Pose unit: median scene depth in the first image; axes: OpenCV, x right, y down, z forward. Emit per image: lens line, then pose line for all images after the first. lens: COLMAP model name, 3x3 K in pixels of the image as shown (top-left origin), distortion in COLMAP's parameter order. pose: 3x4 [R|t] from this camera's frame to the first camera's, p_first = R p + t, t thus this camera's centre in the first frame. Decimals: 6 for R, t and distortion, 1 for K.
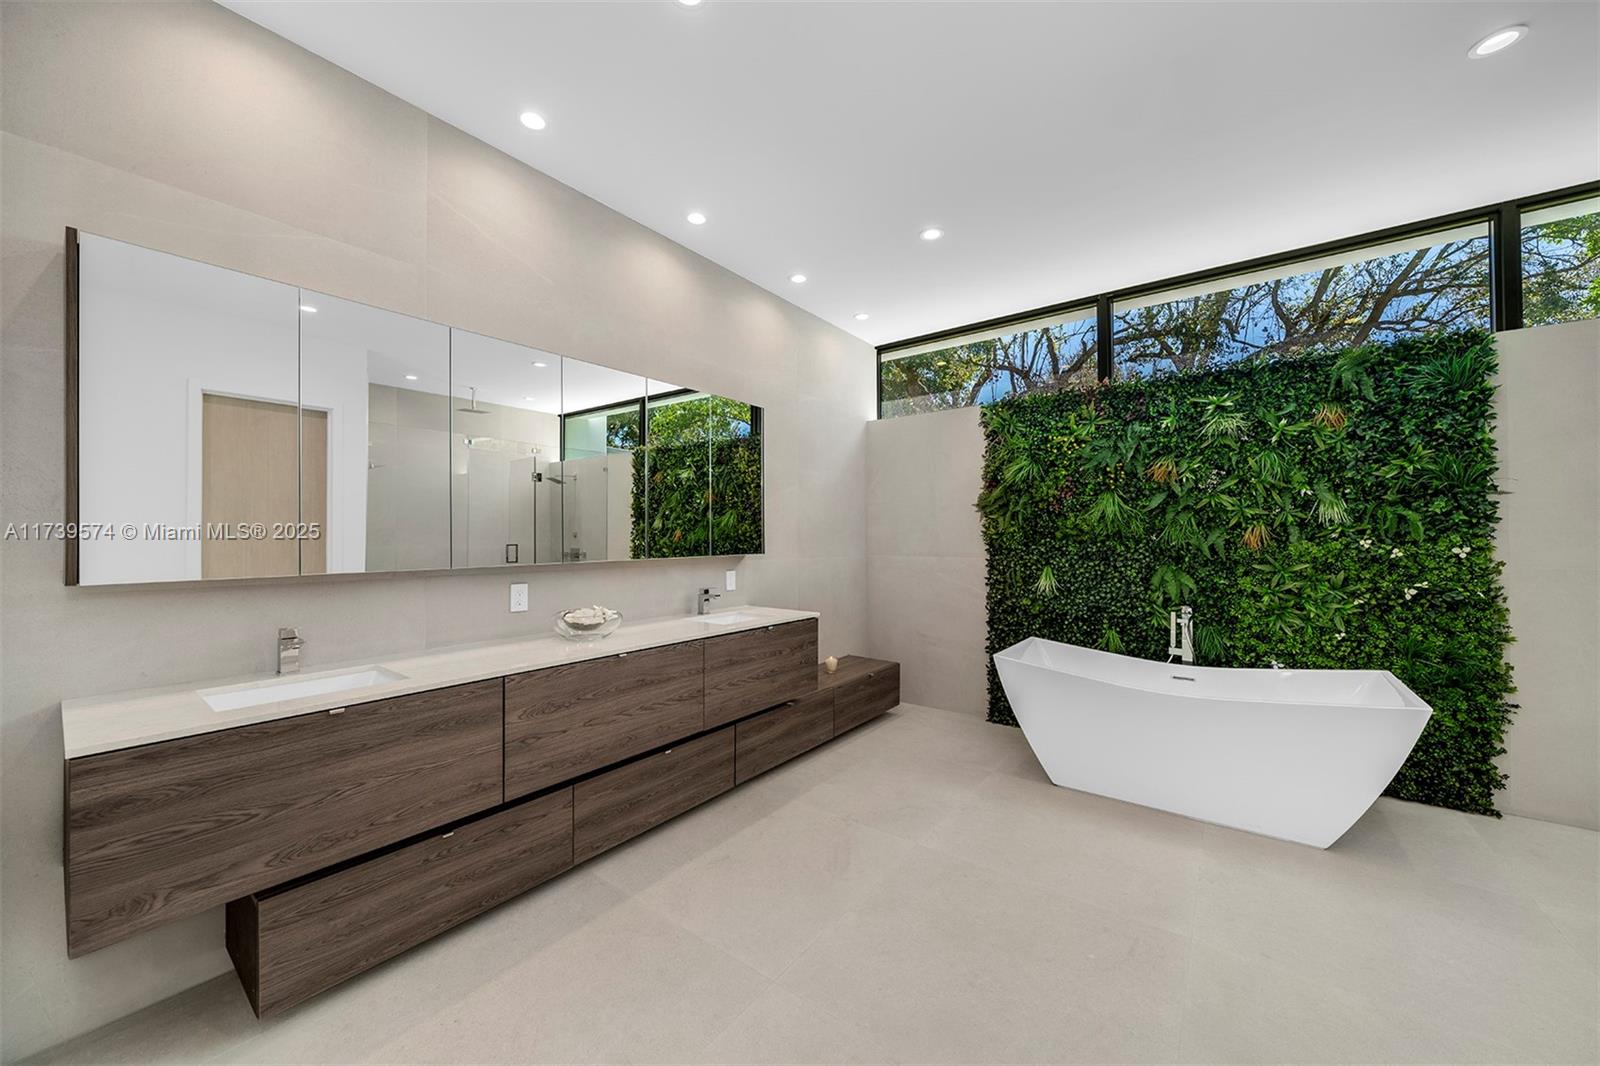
lens RADIAL K [[696.4, 0, 805.5], [0, 696.4, 541.8], [0, 0, 1]] dist [0.008113, -0.000207]
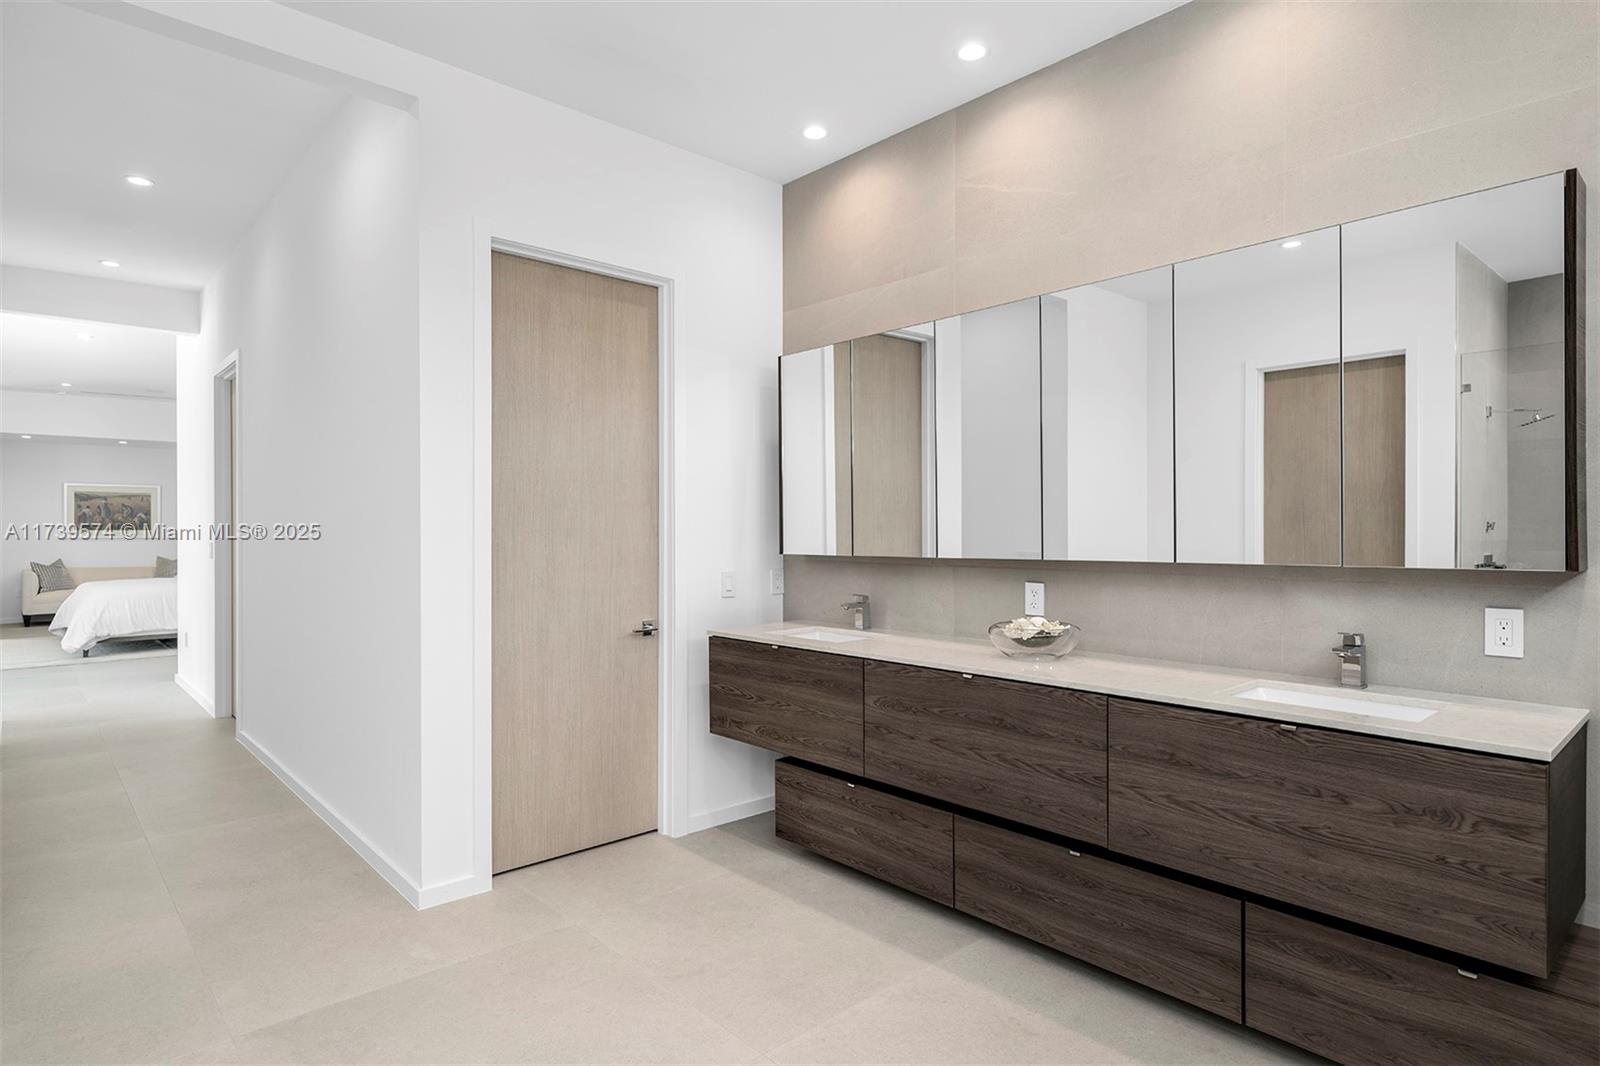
lens RADIAL K [[892.3, 0, 803.3], [0, 892.3, 534.2], [0, 0, 1]] dist [0.000328, 0.001434]
pose [[-0.292781, 0.012326, -0.956100, 0.701923], [0.001875, 0.999922, 0.012317, -0.007793], [0.956178, 0.001814, -0.292782, 1.048047]]
